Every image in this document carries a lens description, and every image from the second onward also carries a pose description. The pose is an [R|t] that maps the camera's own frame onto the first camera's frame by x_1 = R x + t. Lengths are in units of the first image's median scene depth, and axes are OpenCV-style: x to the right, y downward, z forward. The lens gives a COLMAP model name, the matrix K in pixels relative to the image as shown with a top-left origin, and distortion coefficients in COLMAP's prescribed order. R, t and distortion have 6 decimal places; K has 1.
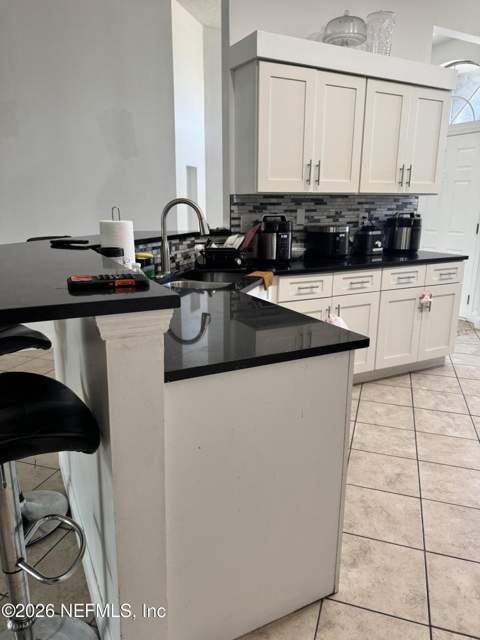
lens RADIAL K [[452.1, 0, 240.0], [0, 452.1, 320.0], [0, 0, 1]] dist [0.006003, -0.004159]
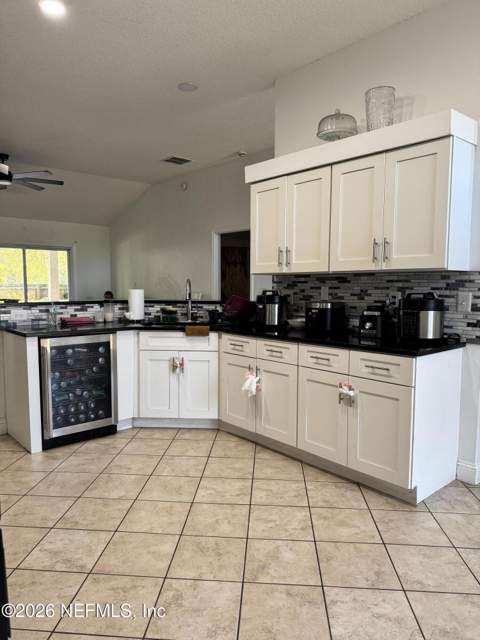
lens RADIAL K [[460.3, 0, 238.2], [0, 460.3, 303.2], [0, 0, 1]] dist [0.077284, -0.000764]
pose [[0.252733, 0.045771, -0.966453, 1.154207], [-0.238111, 0.971102, -0.016276, -0.137398], [0.937779, 0.234236, 0.256328, 0.524263]]
